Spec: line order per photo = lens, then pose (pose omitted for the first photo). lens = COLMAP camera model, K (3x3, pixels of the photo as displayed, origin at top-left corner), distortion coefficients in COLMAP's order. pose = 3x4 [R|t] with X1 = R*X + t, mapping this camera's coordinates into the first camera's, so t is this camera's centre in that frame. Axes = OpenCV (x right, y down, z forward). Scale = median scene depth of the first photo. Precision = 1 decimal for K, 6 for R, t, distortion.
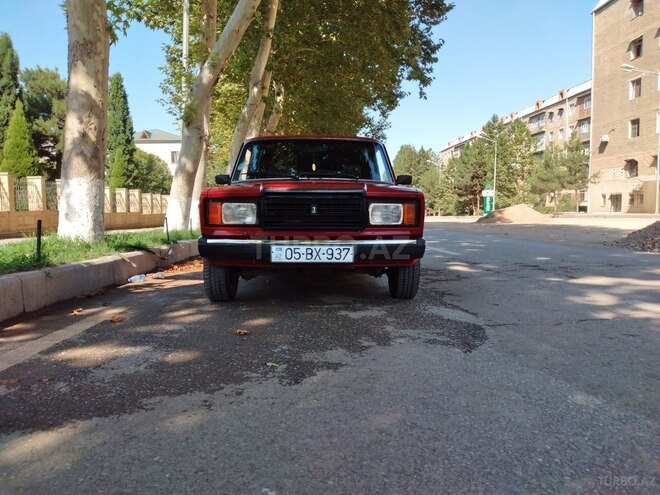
lens RADIAL K [[516.6, 0, 333.9], [0, 516.6, 245.6], [0, 0, 1]] dist [0.003041, -0.015425]
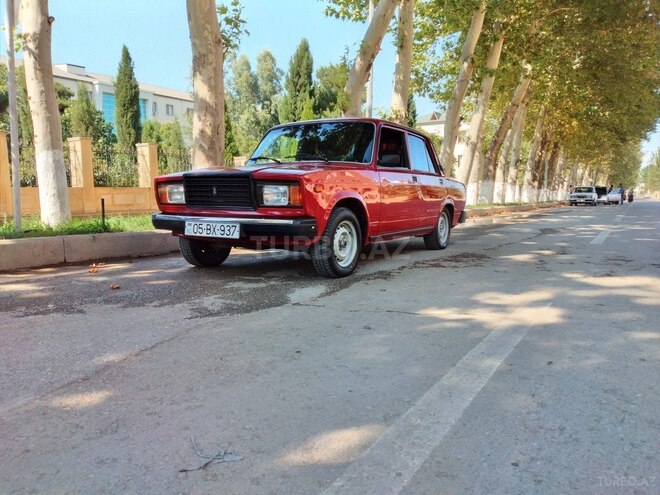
lens RADIAL K [[537.7, 0, 347.7], [0, 537.7, 235.3], [0, 0, 1]] dist [-0.002788, -0.002510]
pose [[0.848656, 0.040199, -0.527415, 0.511740], [-0.032155, 0.999185, 0.024415, -0.006086], [0.527966, -0.003761, 0.849257, 0.087690]]
